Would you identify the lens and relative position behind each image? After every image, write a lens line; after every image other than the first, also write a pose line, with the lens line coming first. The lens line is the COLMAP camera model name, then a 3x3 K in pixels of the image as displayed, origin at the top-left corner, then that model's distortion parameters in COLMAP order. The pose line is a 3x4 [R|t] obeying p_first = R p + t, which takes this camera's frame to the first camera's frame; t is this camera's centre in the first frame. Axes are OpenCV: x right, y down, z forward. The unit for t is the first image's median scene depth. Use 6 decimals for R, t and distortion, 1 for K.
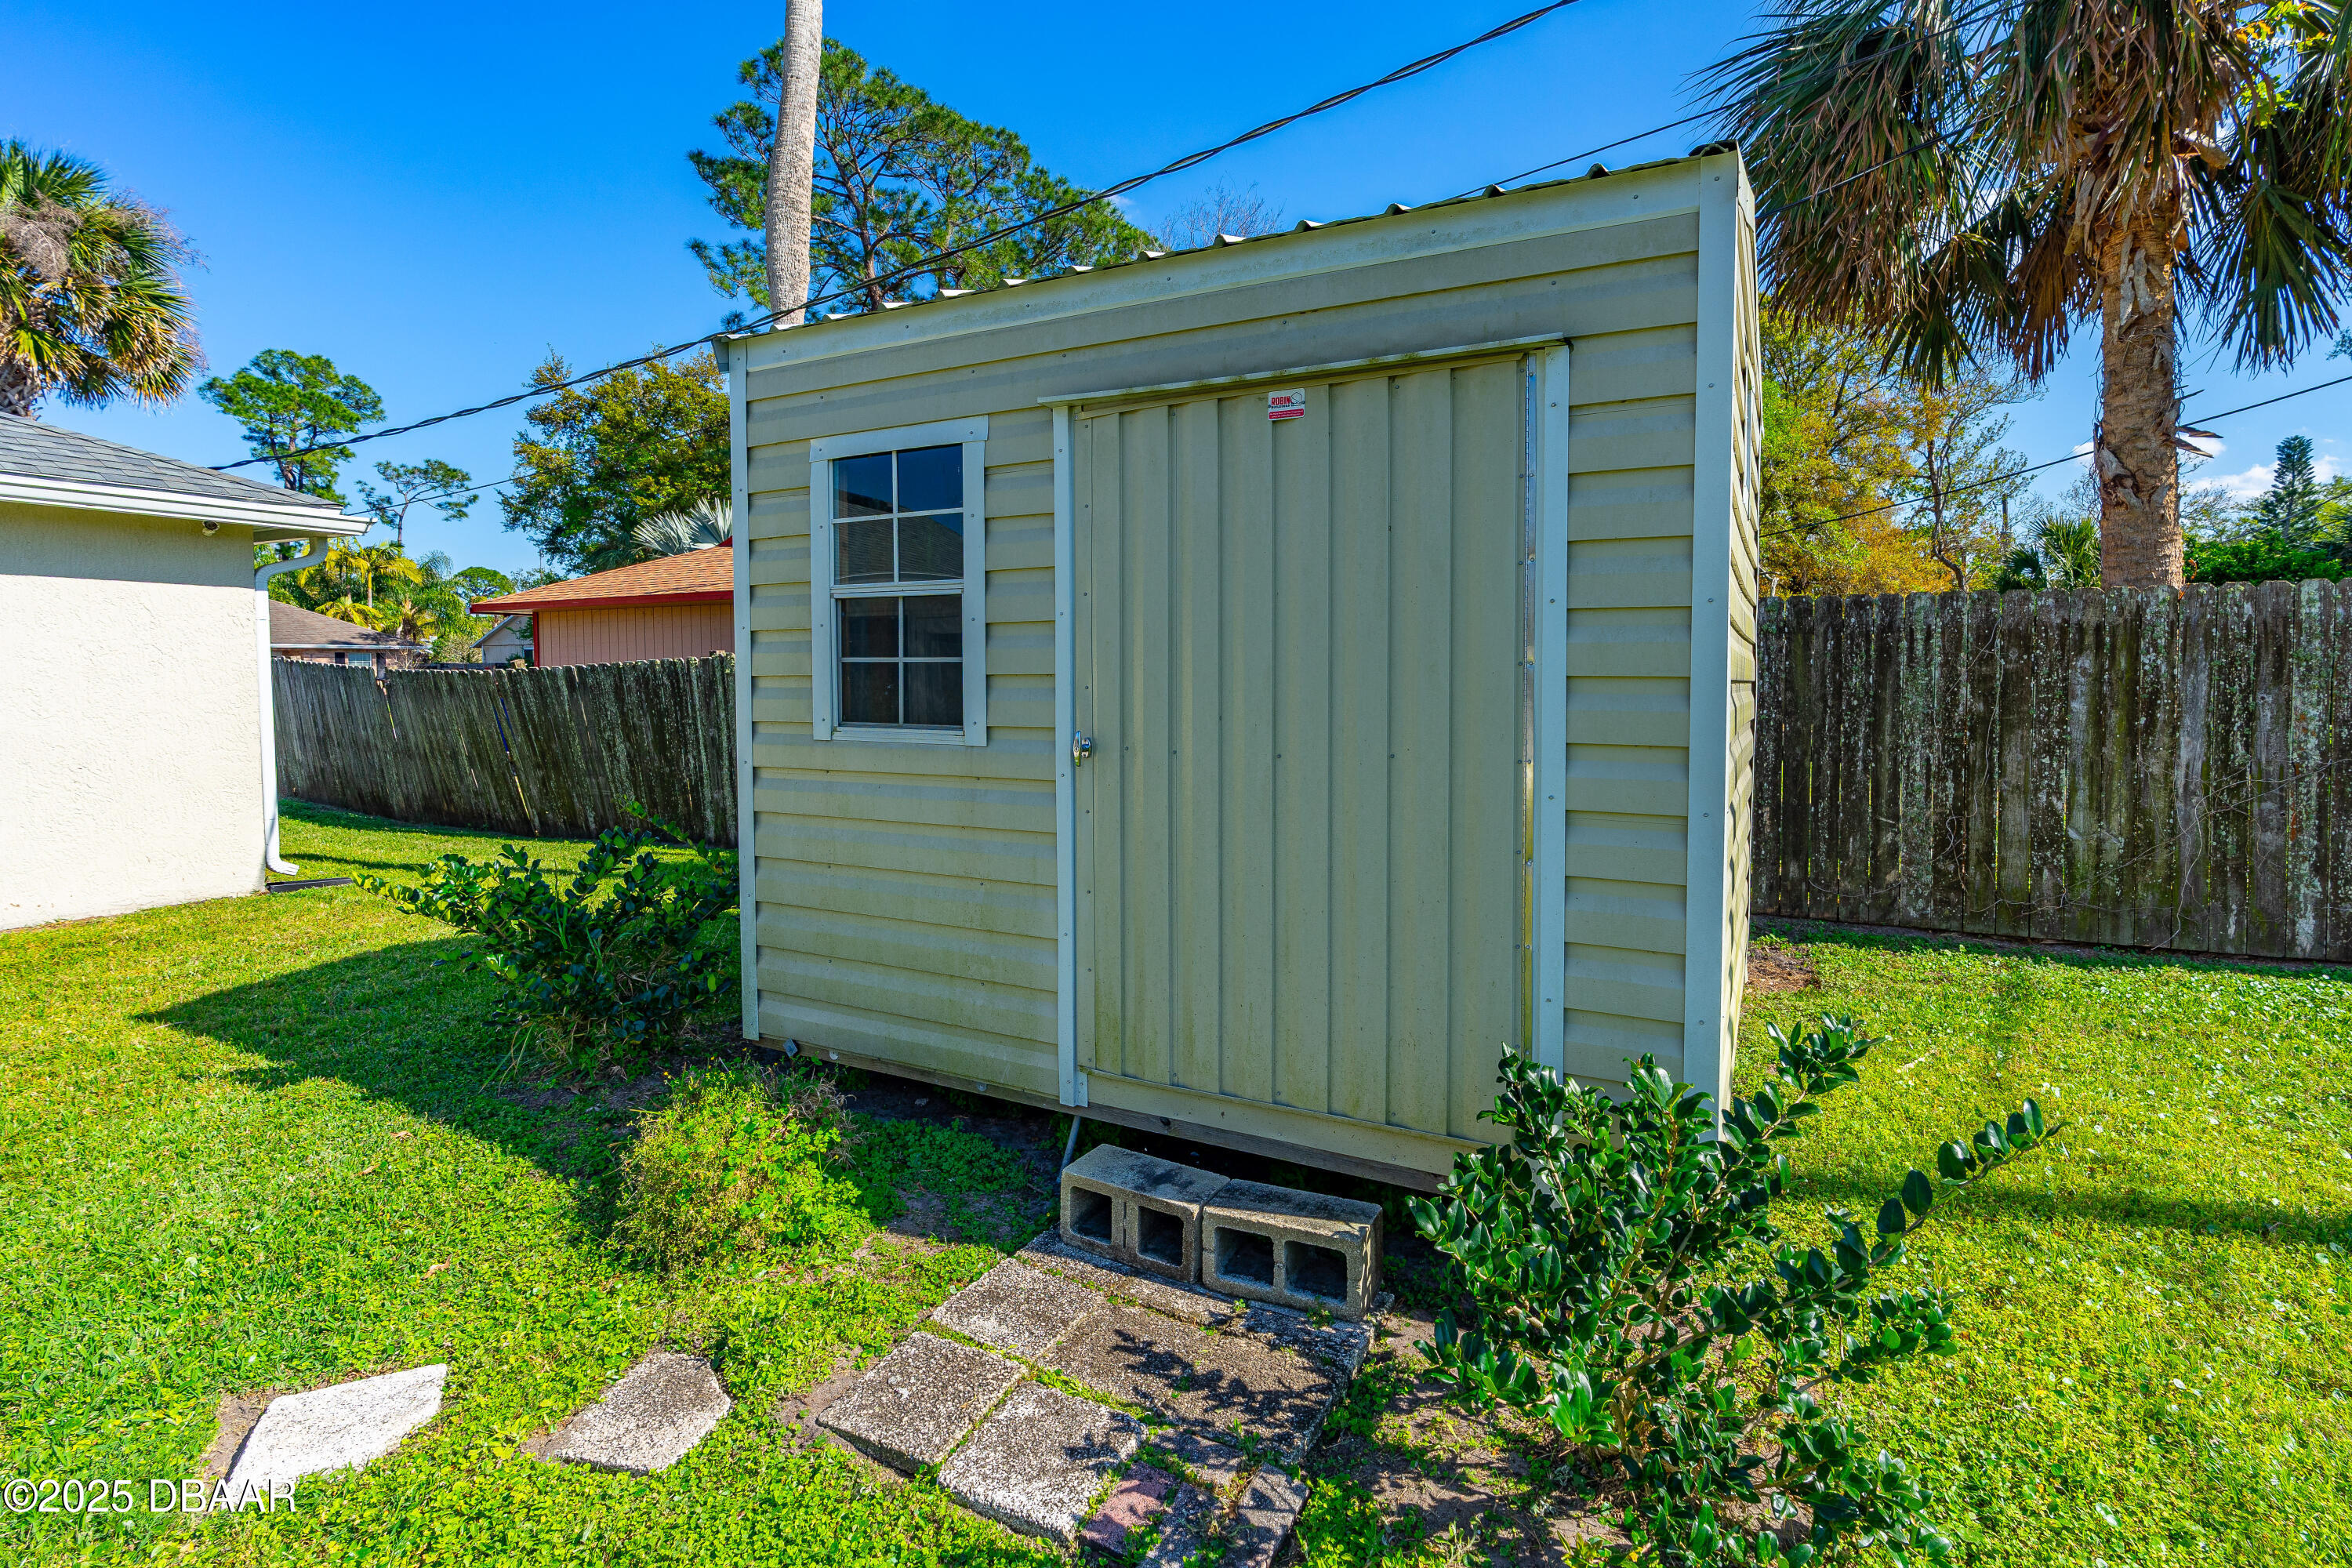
lens RADIAL K [[1071.6, 0, 1225.9], [0, 1071.6, 720.3], [0, 0, 1]] dist [-0.003988, 0.000750]
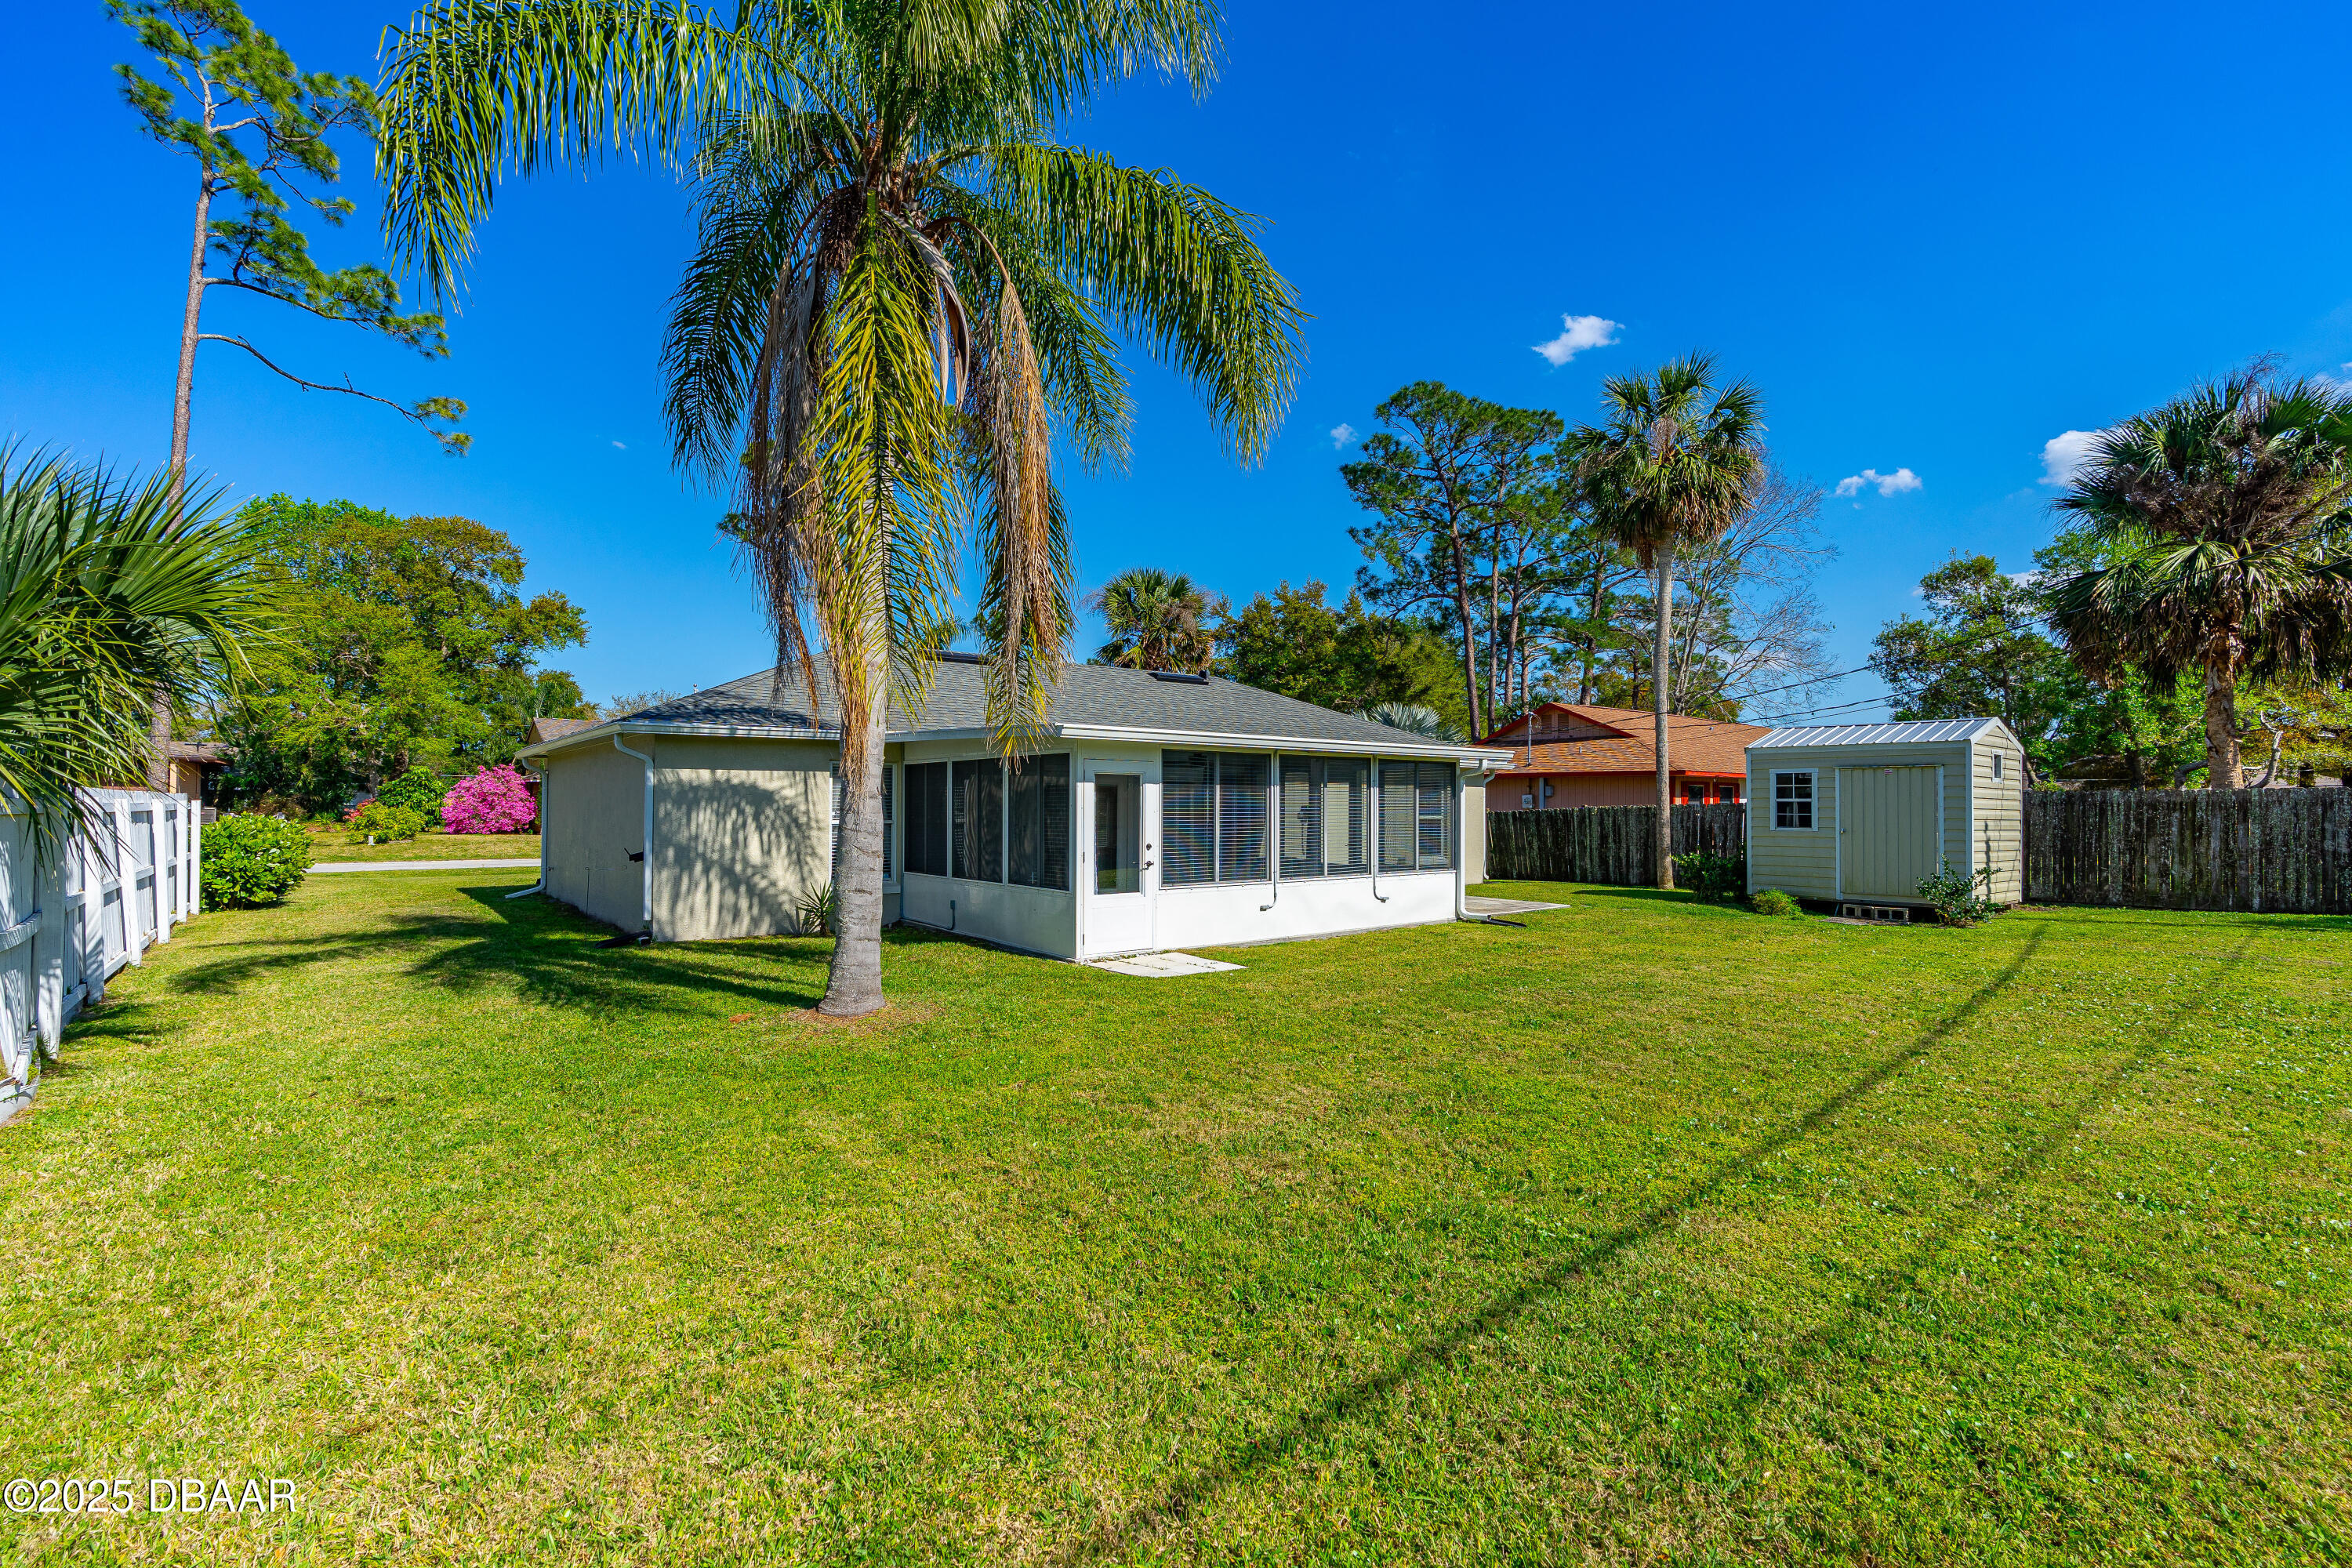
lens RADIAL K [[1101.9, 0, 1190.8], [0, 1101.9, 791.4], [0, 0, 1]] dist [-0.005273, 0.000593]
pose [[0.920928, -0.002555, -0.389724, -0.190028], [-0.020814, 0.998229, -0.055730, 0.038643], [0.389176, 0.059435, 0.919244, -1.023719]]
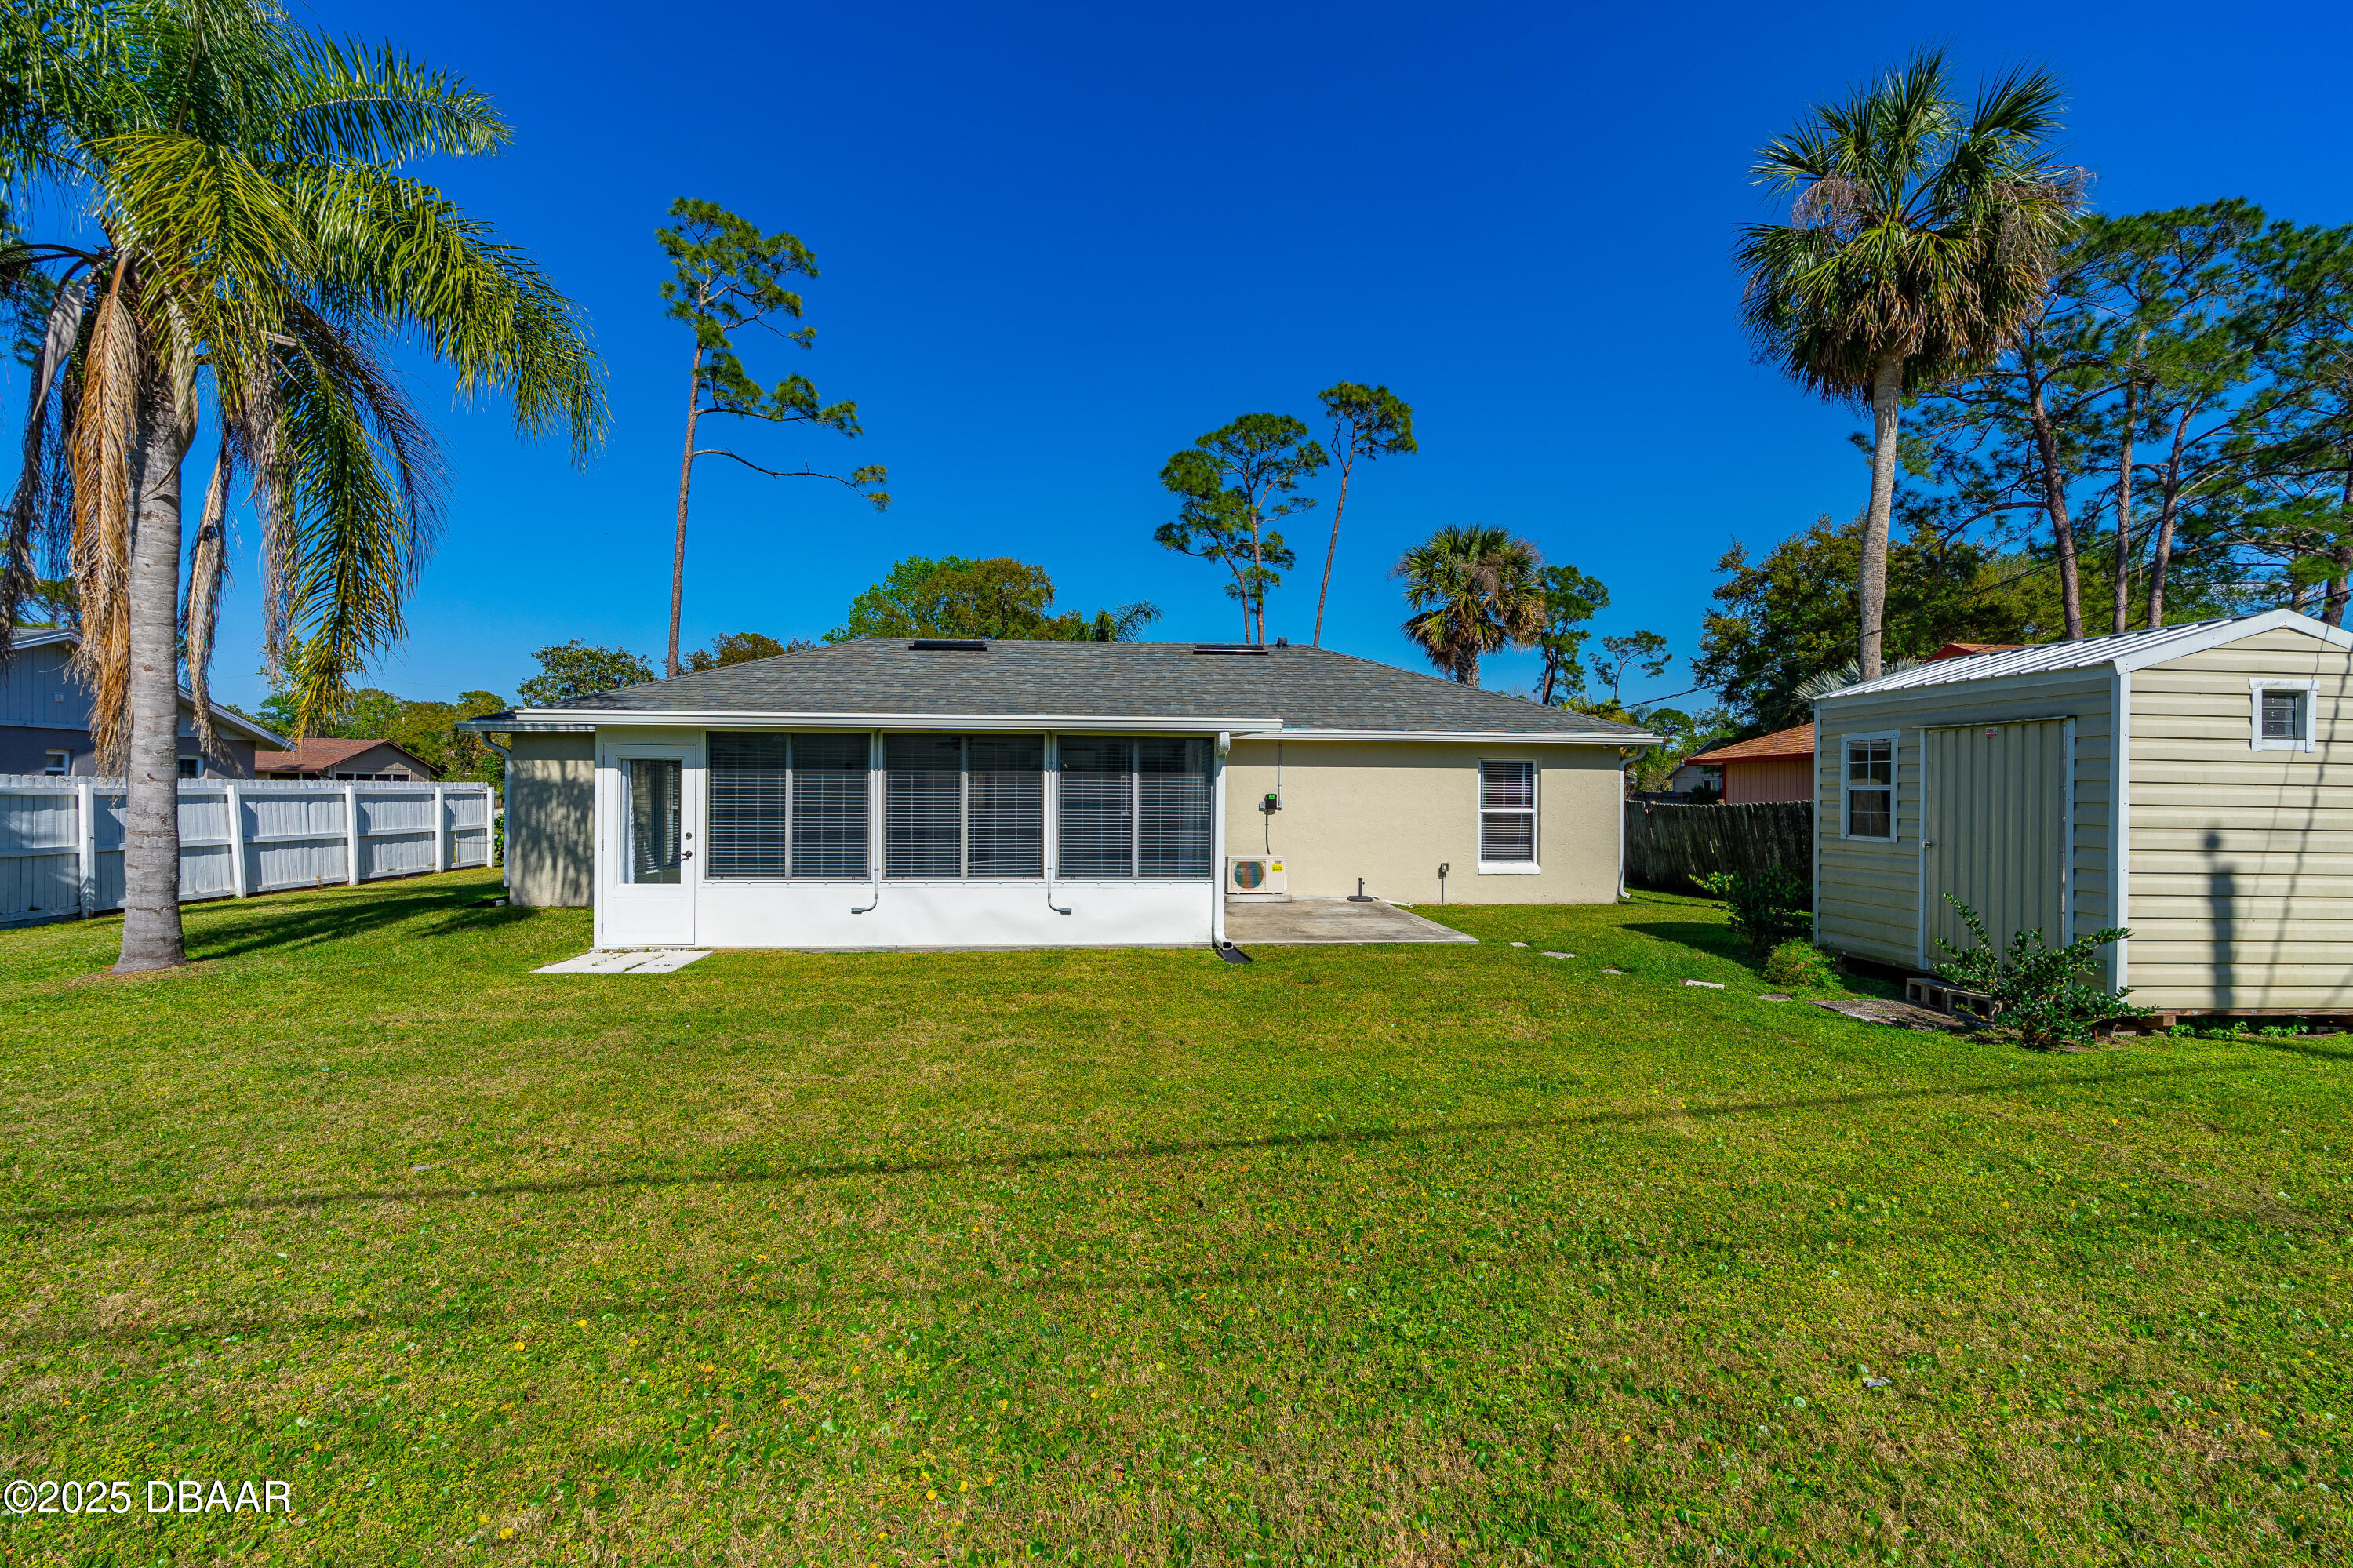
lens RADIAL K [[1085.9, 0, 1199.7], [0, 1085.9, 786.3], [0, 0, 1]] dist [0.001691, 0.000173]
pose [[0.533625, -0.000443, -0.845721, 0.252529], [-0.045803, 0.998517, -0.029423, 0.008701], [0.844480, 0.054438, 0.532813, -0.435239]]
